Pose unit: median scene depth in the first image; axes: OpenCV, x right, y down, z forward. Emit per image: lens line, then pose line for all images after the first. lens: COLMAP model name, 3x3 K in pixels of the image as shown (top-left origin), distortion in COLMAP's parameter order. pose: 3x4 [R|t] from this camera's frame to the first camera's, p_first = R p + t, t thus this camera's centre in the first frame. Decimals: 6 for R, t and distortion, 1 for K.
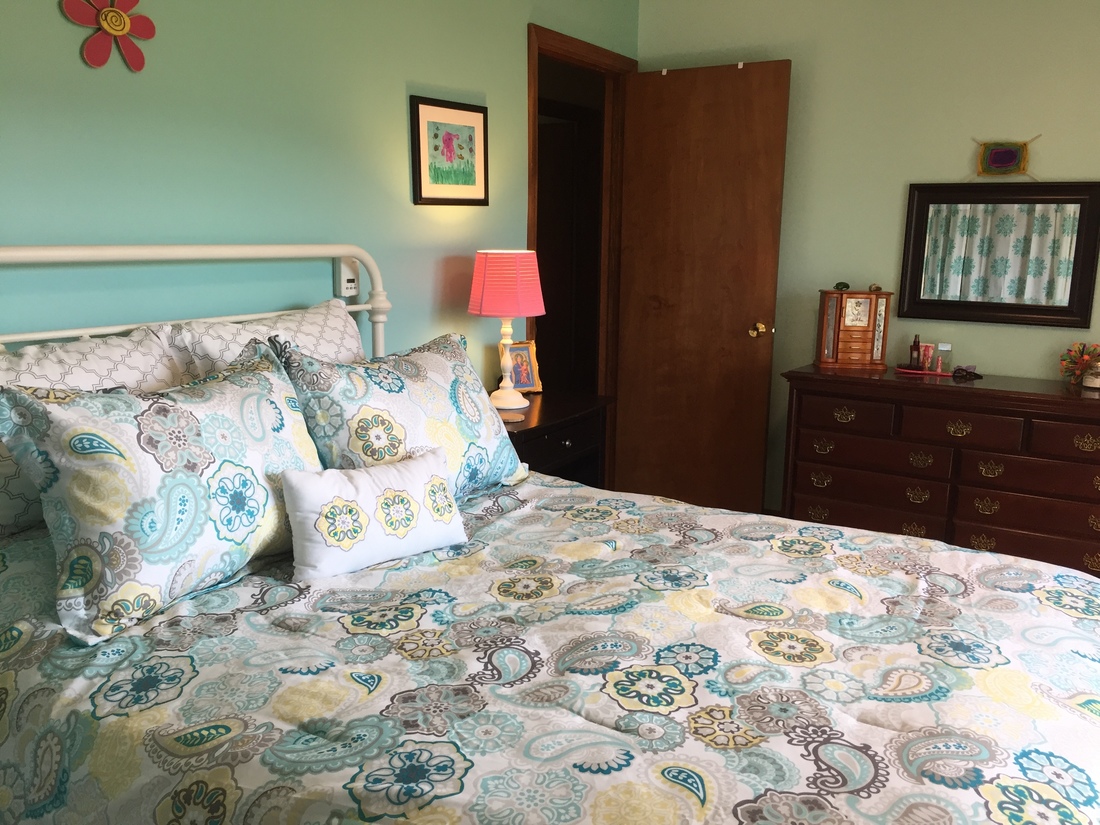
lens RADIAL K [[939.8, 0, 554.6], [0, 939.8, 417.2], [0, 0, 1]] dist [0.061155, -0.104389]
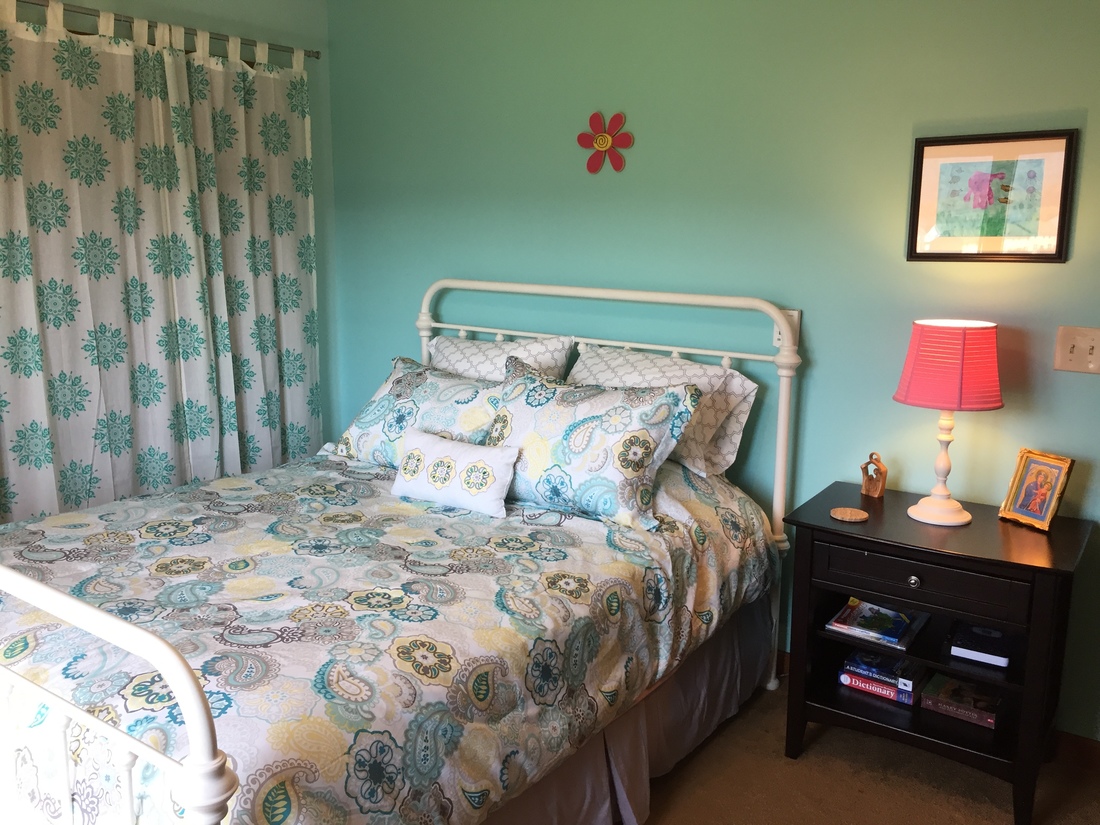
lens RADIAL K [[939.8, 0, 555.3], [0, 939.8, 413.4], [0, 0, 1]] dist [0.061155, -0.104389]
pose [[-0.080338, 0.169624, -0.982229, 1.243255], [-0.218959, 0.958341, 0.183408, -0.292258], [0.972421, 0.229803, -0.039850, 1.220237]]
